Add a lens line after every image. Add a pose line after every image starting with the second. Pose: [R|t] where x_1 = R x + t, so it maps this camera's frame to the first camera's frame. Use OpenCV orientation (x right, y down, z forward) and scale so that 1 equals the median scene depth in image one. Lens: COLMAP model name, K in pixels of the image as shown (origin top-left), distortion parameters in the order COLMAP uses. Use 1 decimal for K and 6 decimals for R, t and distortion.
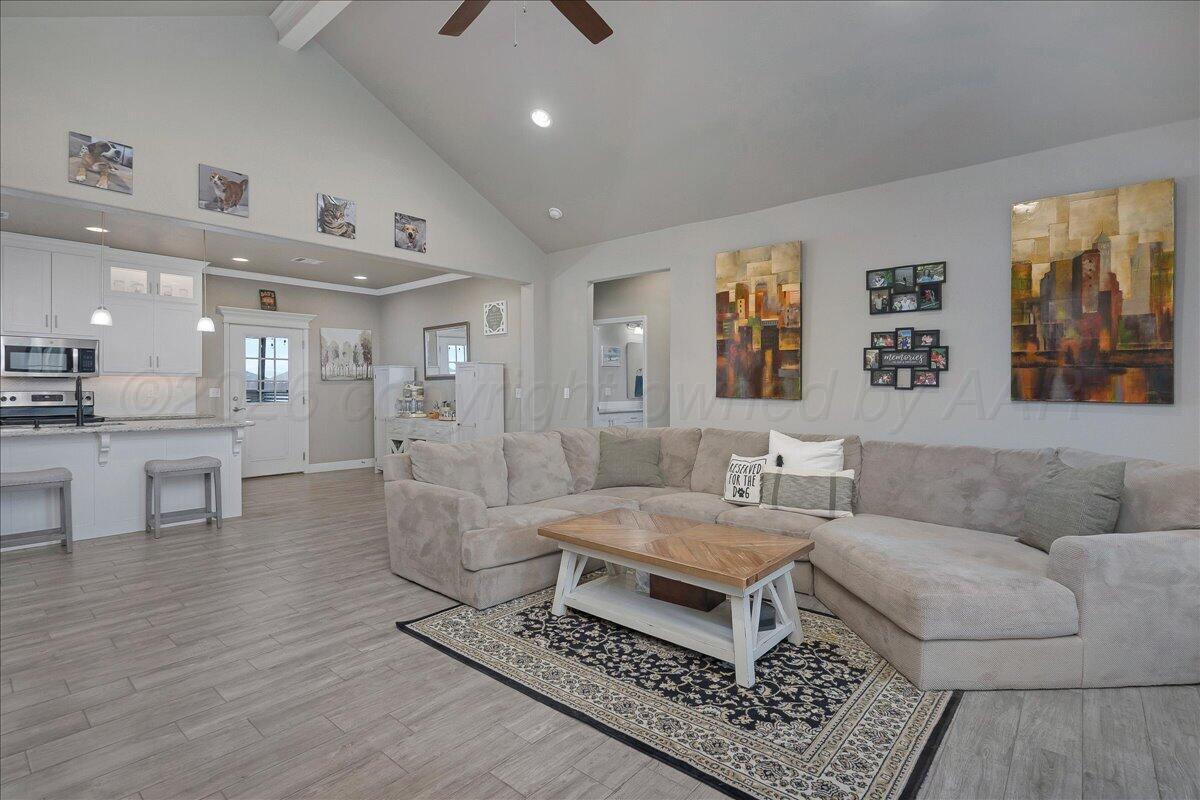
lens RADIAL K [[566.3, 0, 591.5], [0, 566.3, 395.4], [0, 0, 1]] dist [-0.001118, -0.000700]
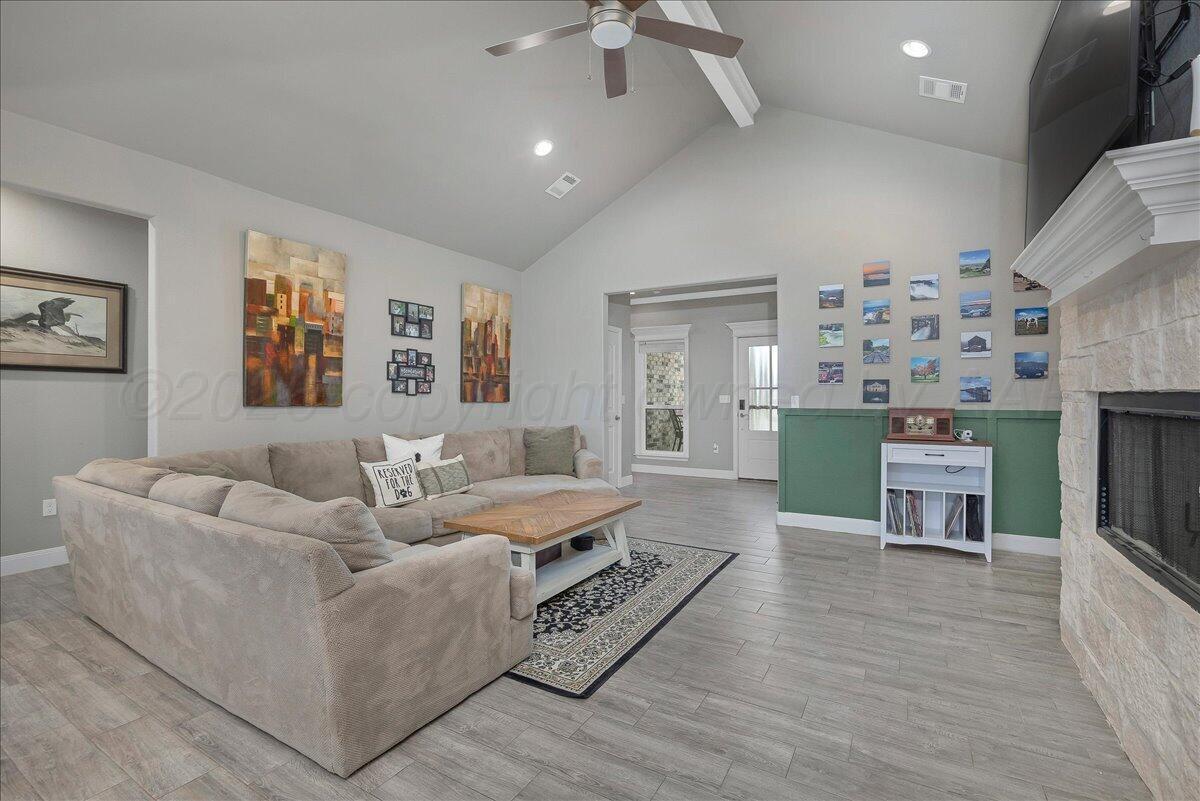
lens RADIAL K [[542.5, 0, 607.5], [0, 542.5, 395.5], [0, 0, 1]] dist [-0.011438, -0.002584]
pose [[-0.192329, -0.005119, 0.981317, -0.796260], [0.014136, 0.999868, 0.007986, -0.014514], [-0.981229, 0.015408, -0.192231, 0.809593]]
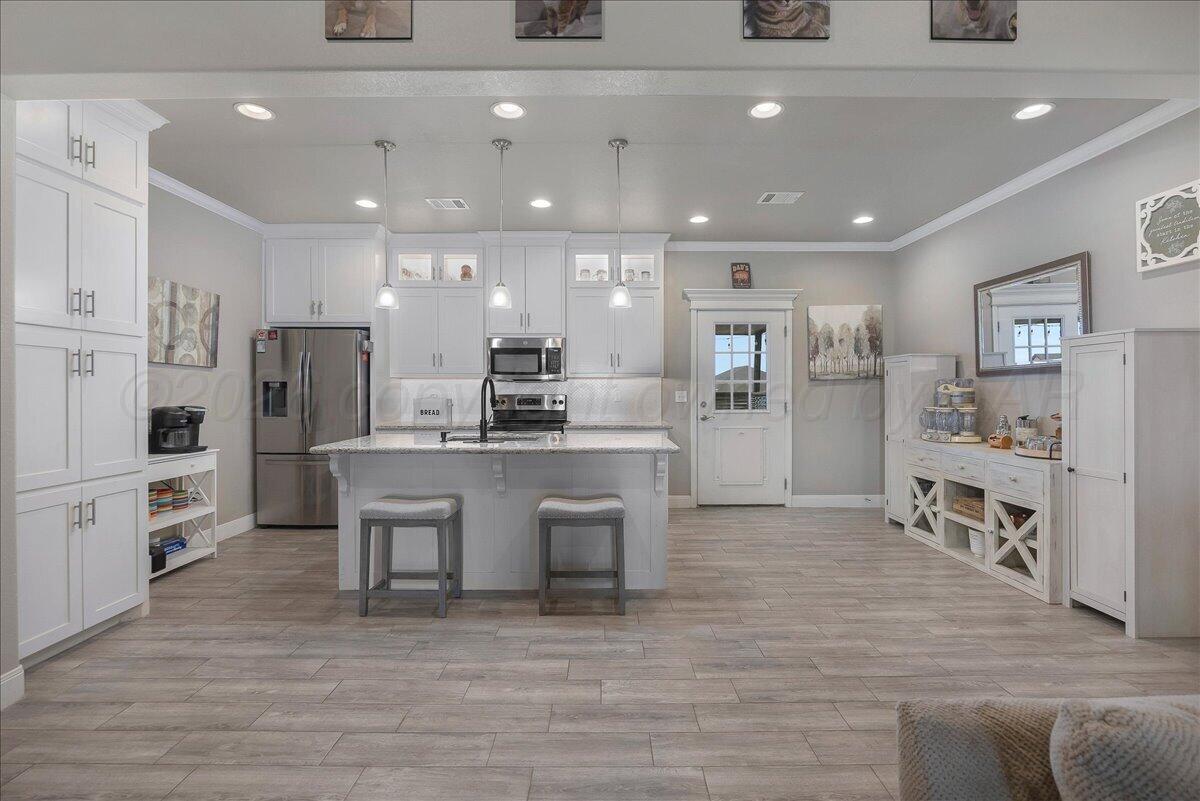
lens RADIAL K [[542.5, 0, 610.4], [0, 542.5, 394.5], [0, 0, 1]] dist [-0.011438, -0.002584]
pose [[0.664299, 0.004311, -0.747454, -0.269491], [-0.007786, 0.999969, -0.001152, -0.010889], [0.747426, 0.006585, 0.664312, 0.733916]]
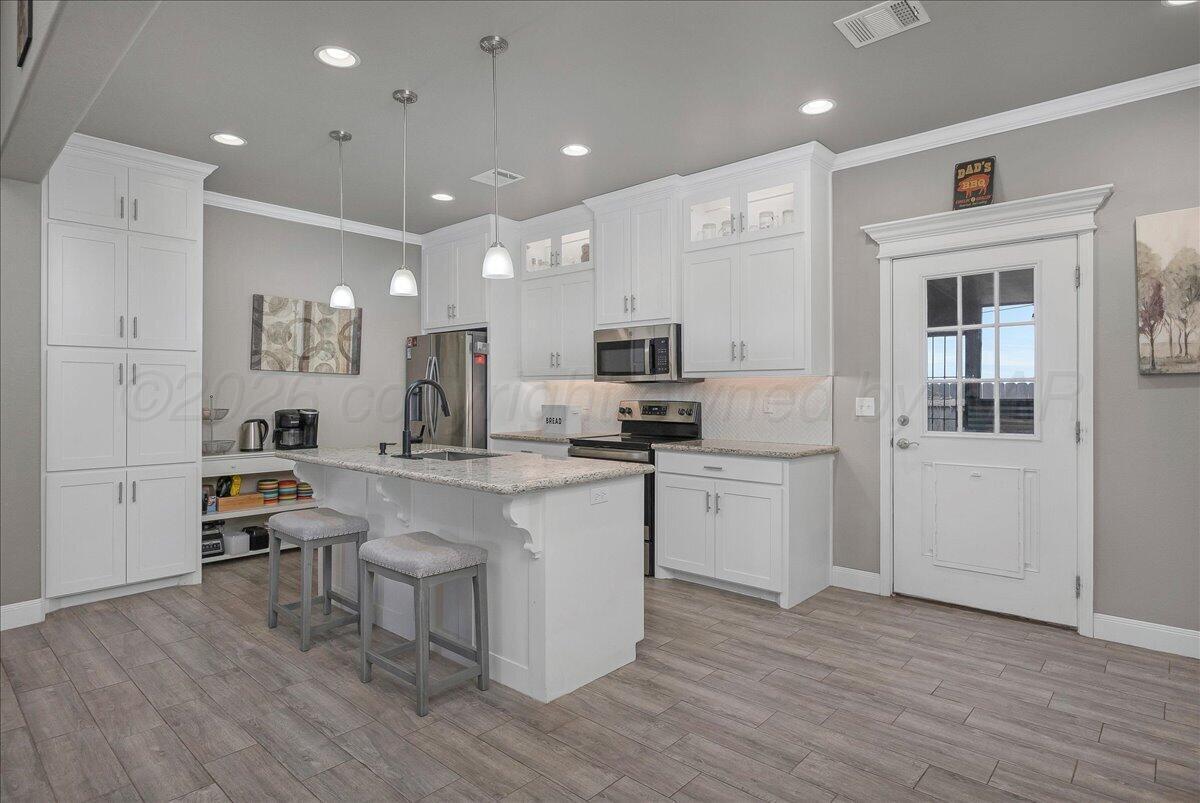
lens RADIAL K [[637.8, 0, 615.0], [0, 637.8, 402.5], [0, 0, 1]] dist [-0.008173, 0.001041]
pose [[-0.002968, 0.011138, -0.999934, -0.202959], [-0.012519, 0.999859, 0.011174, -0.021122], [0.999917, 0.012552, -0.002828, 1.425580]]
